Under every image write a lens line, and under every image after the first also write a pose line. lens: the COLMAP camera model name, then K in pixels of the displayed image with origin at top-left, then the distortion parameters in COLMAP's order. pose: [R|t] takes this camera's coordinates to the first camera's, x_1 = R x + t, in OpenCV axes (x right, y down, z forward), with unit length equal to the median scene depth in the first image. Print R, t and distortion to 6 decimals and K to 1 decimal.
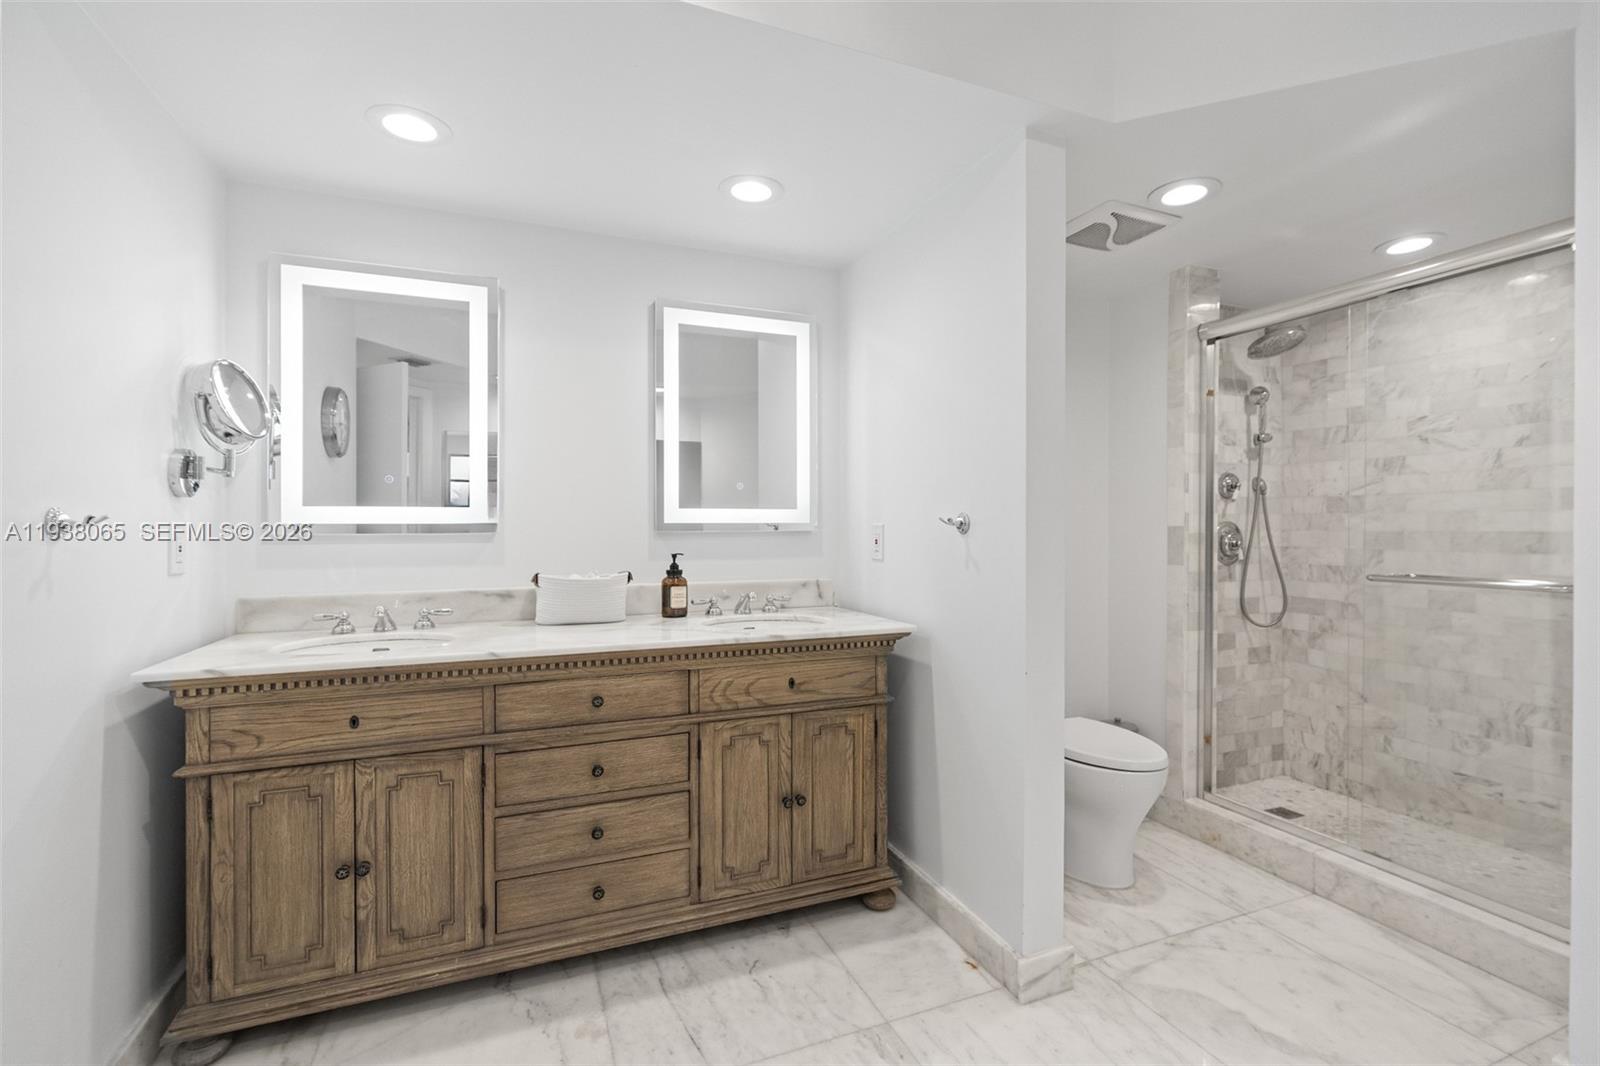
lens RADIAL K [[714.0, 0, 799.5], [0, 714.0, 533.4], [0, 0, 1]] dist [-0.011030, 0.004214]
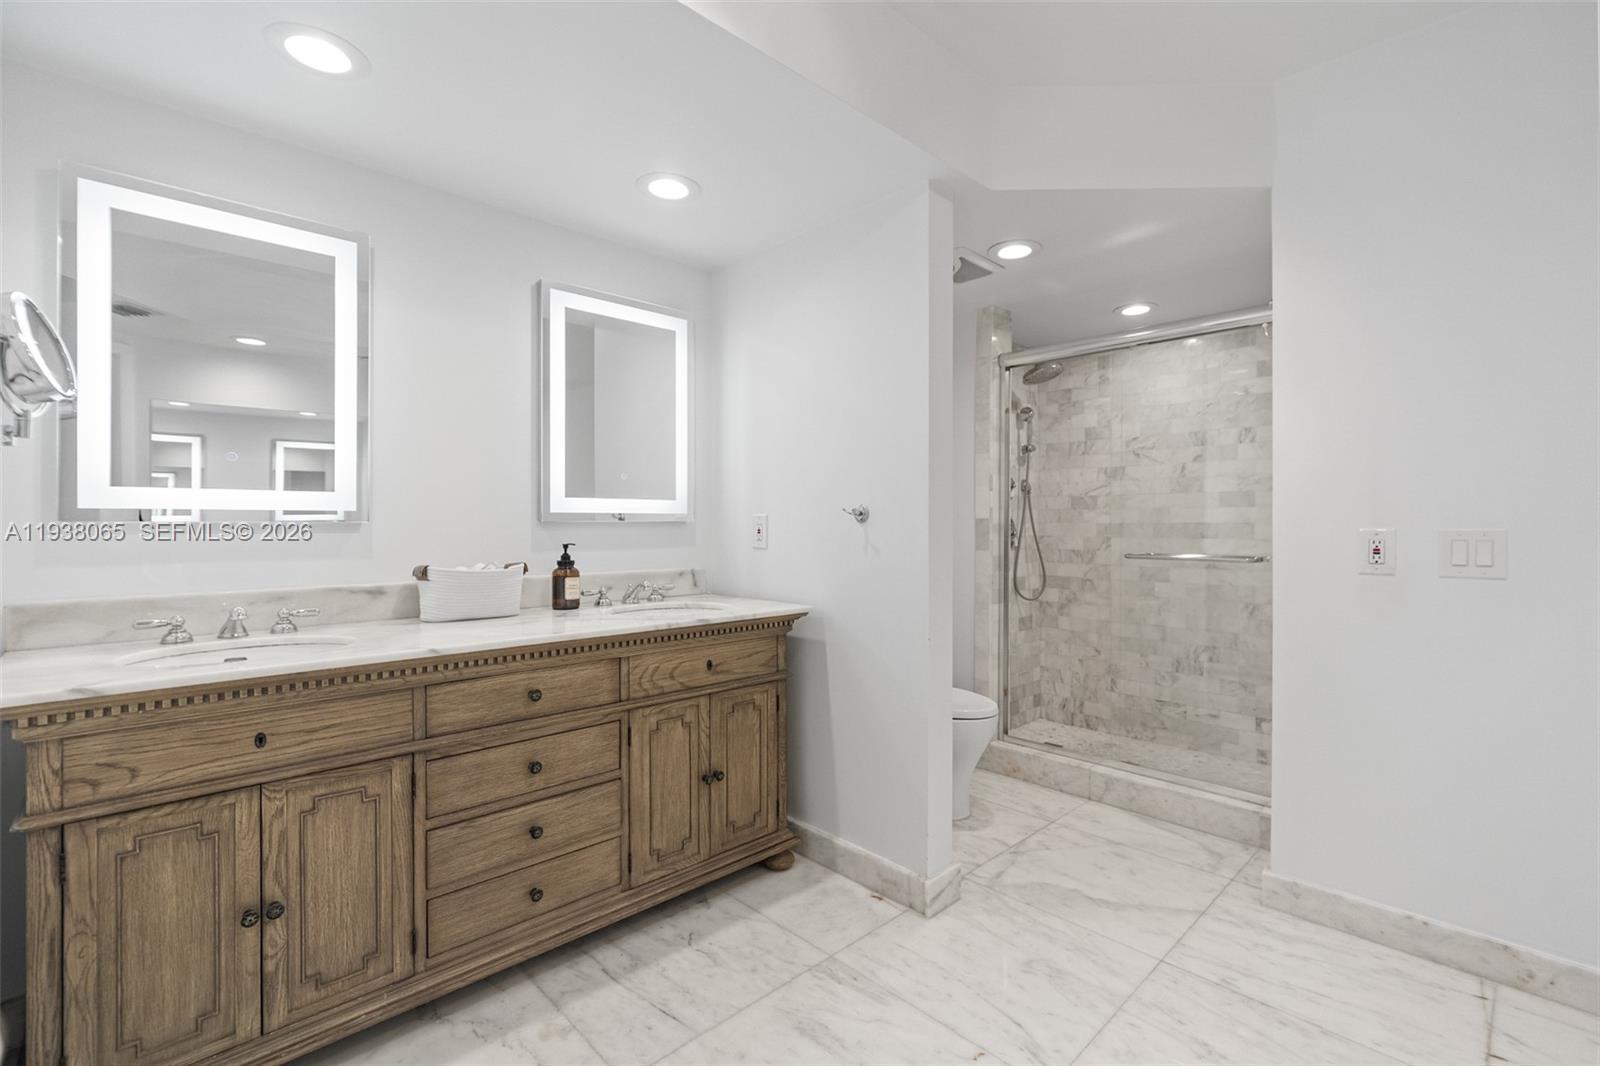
lens RADIAL K [[714.0, 0, 807.8], [0, 714.0, 528.5], [0, 0, 1]] dist [-0.011030, 0.004214]
pose [[0.928977, -0.001664, 0.370133, -0.268101], [0.003161, 0.999989, -0.003439, 0.013900], [-0.370123, 0.004364, 0.928972, -0.026743]]
